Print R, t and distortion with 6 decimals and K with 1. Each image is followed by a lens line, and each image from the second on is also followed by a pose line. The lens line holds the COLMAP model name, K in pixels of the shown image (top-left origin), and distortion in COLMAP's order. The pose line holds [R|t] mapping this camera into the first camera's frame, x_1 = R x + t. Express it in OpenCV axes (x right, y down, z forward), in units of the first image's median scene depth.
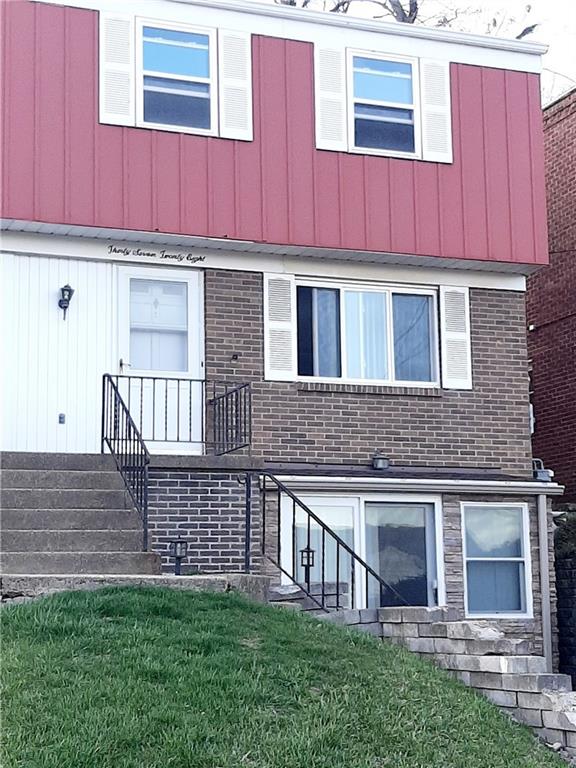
lens RADIAL K [[584.2, 0, 288.0], [0, 584.2, 384.0], [0, 0, 1]] dist [0.091215, -0.183583]
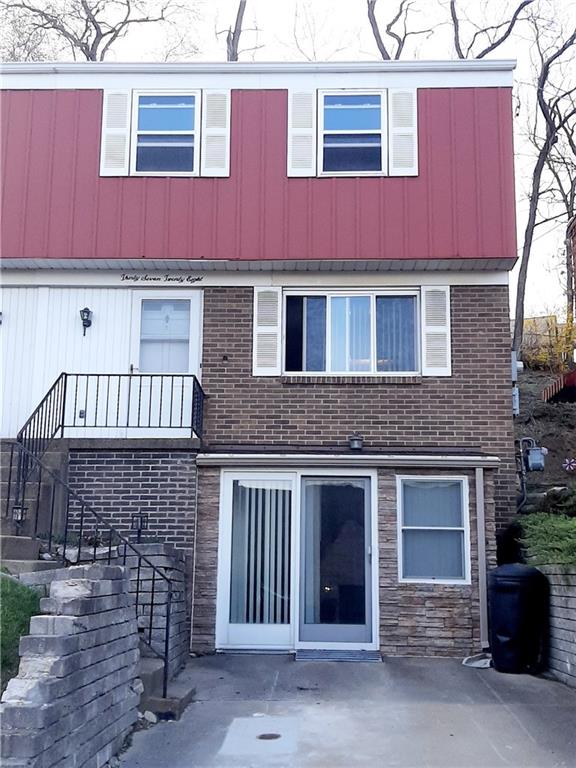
lens RADIAL K [[469.9, 0, 288.0], [0, 469.9, 384.0], [0, 0, 1]] dist [0.062666, -0.107823]
pose [[0.981122, -0.048943, -0.187095, 0.204033], [0.046969, 0.998784, -0.014971, 0.026417], [0.187600, 0.005901, 0.982228, 0.076395]]
